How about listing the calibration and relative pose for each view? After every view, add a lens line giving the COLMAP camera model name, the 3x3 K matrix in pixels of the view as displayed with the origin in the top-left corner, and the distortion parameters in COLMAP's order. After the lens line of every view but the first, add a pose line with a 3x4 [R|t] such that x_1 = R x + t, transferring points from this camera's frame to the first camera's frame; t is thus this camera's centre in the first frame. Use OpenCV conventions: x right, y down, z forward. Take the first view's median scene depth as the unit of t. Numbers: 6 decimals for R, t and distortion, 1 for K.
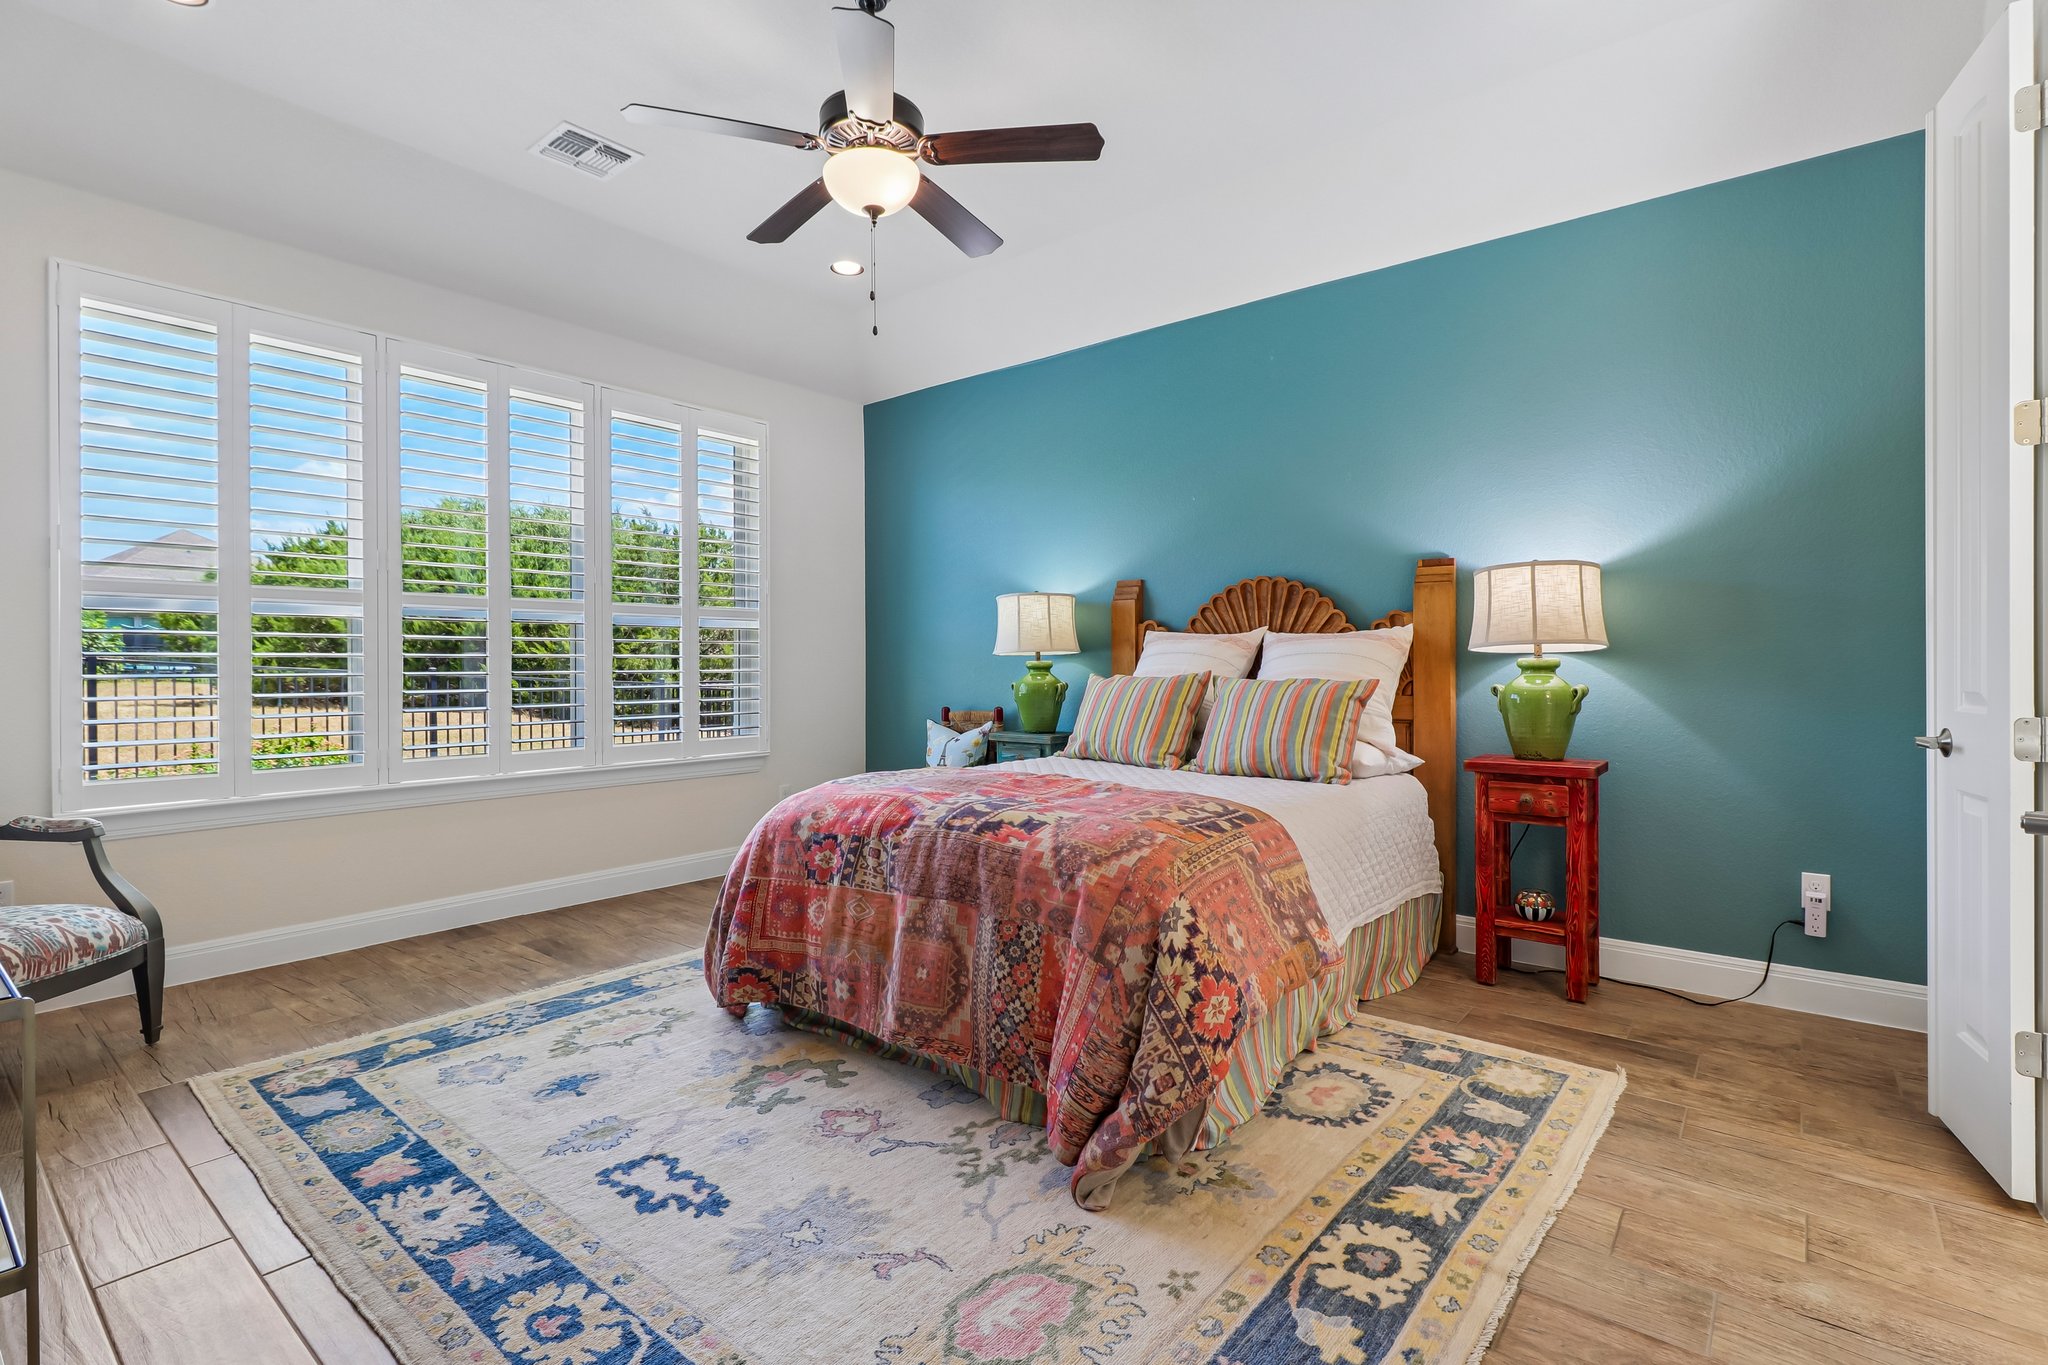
lens RADIAL K [[952.0, 0, 1020.8], [0, 952.0, 673.3], [0, 0, 1]] dist [0.001197, -0.000113]
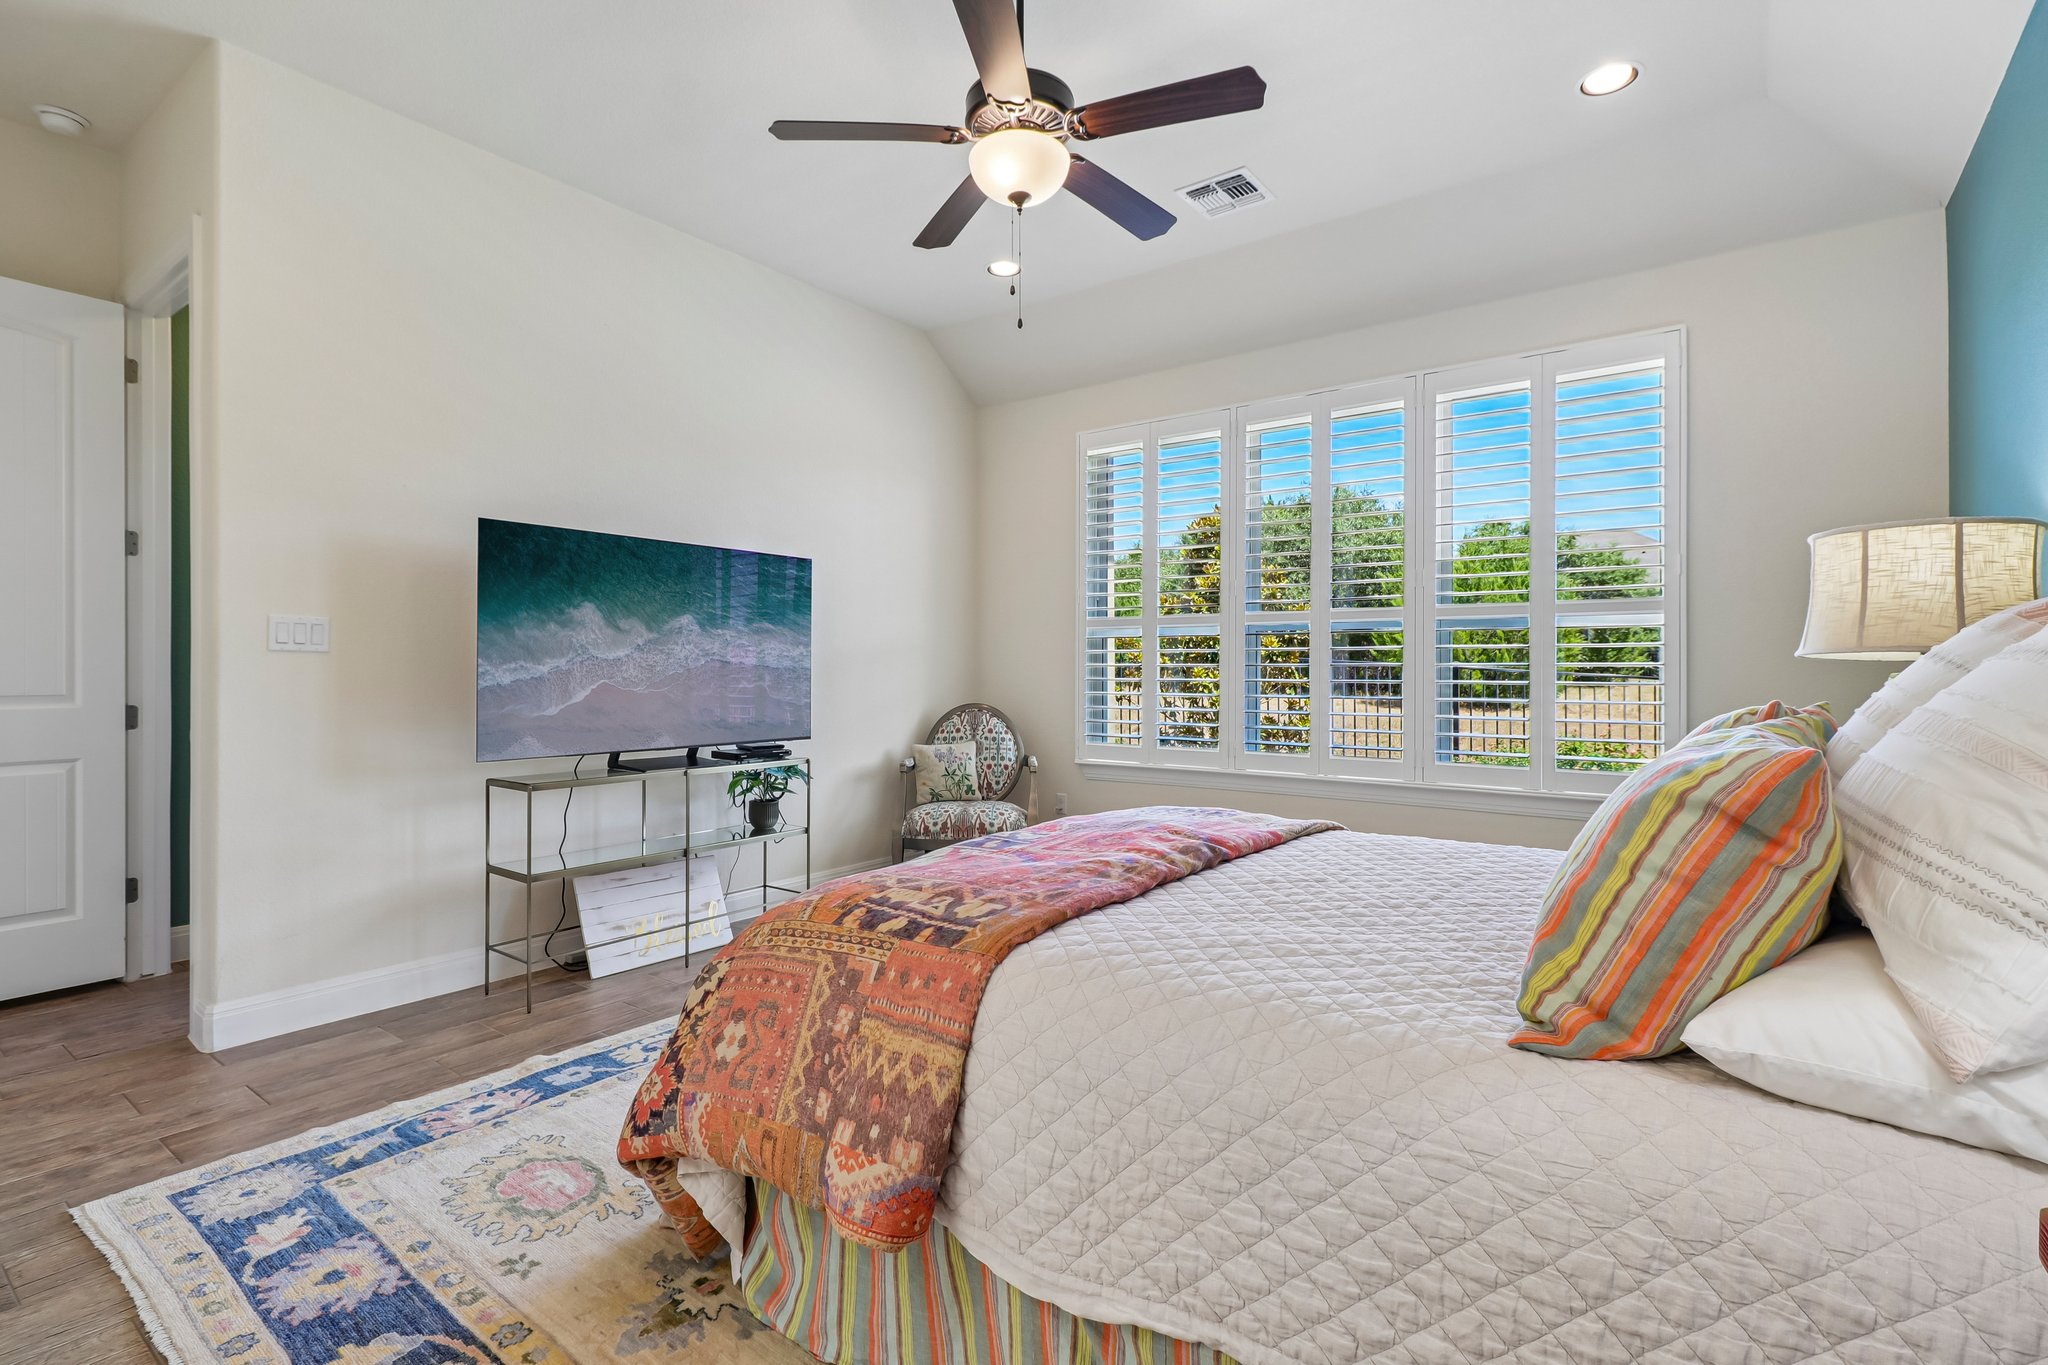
lens RADIAL K [[952.0, 0, 1020.8], [0, 952.0, 673.3], [0, 0, 1]] dist [0.001197, -0.000113]
pose [[0.043475, 0.006269, -0.999035, 0.840681], [-0.013153, 0.999897, 0.005702, -0.018085], [0.998968, 0.012892, 0.043553, 1.019100]]
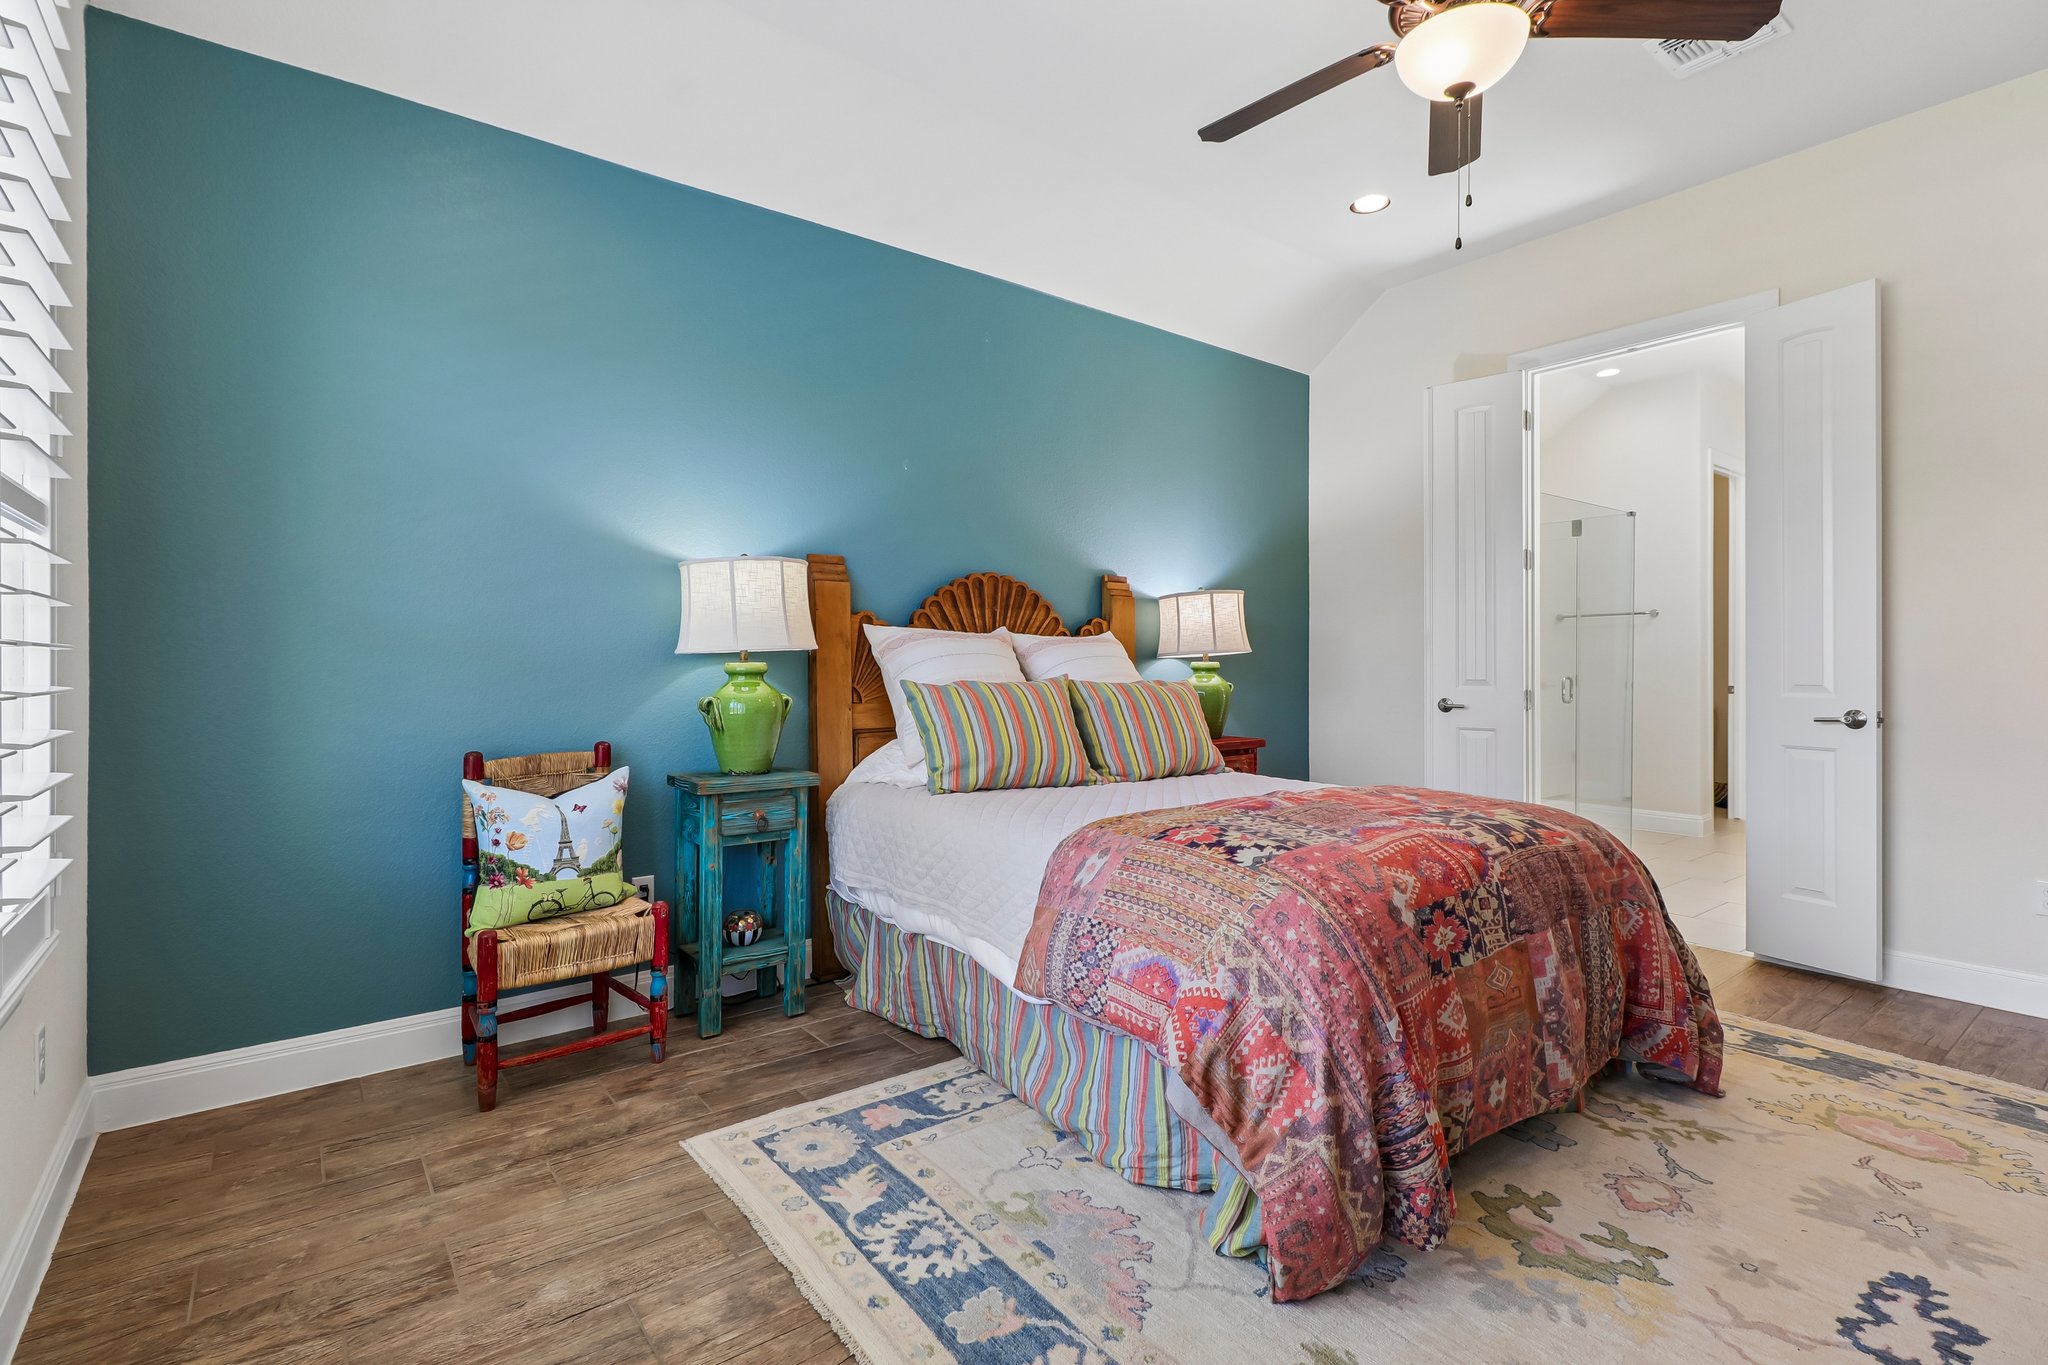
lens RADIAL K [[952.0, 0, 1020.8], [0, 952.0, 673.3], [0, 0, 1]] dist [0.001197, -0.000113]
pose [[0.224128, -0.000932, 0.974559, -1.074172], [0.009790, 0.999951, -0.001295, -0.010404], [-0.974511, 0.009831, 0.224126, 1.256549]]
